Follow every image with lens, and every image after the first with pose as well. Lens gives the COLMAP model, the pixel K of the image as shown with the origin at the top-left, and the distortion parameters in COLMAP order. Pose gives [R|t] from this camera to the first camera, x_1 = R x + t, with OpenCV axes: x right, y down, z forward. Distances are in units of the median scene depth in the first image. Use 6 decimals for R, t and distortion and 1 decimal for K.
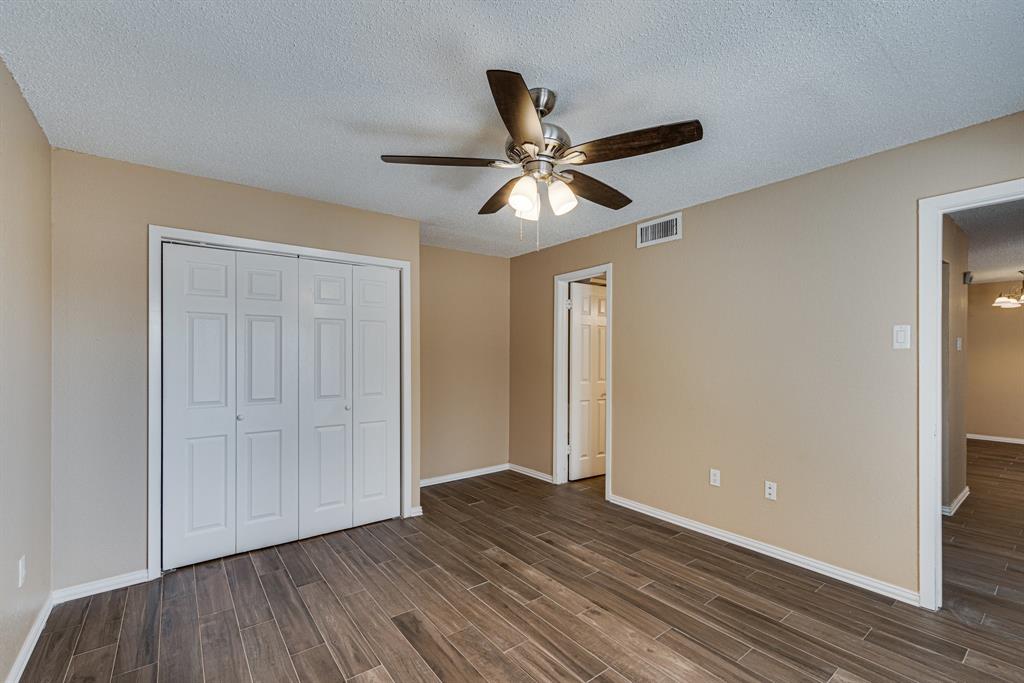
lens RADIAL K [[448.2, 0, 518.6], [0, 448.2, 357.7], [0, 0, 1]] dist [0.002201, -0.000241]
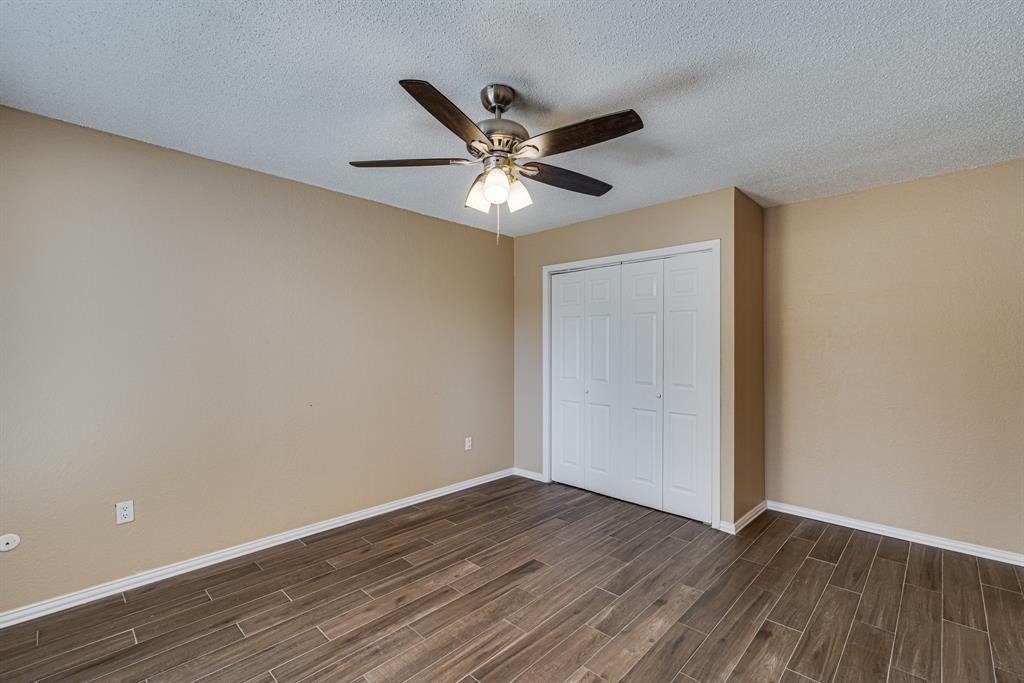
lens RADIAL K [[448.2, 0, 507.9], [0, 448.2, 345.8], [0, 0, 1]] dist [0.002201, -0.000241]
pose [[0.136409, 0.005431, -0.990638, 0.713118], [-0.007872, 0.999959, 0.004398, -0.007240], [0.990621, 0.007198, 0.136446, 0.585971]]
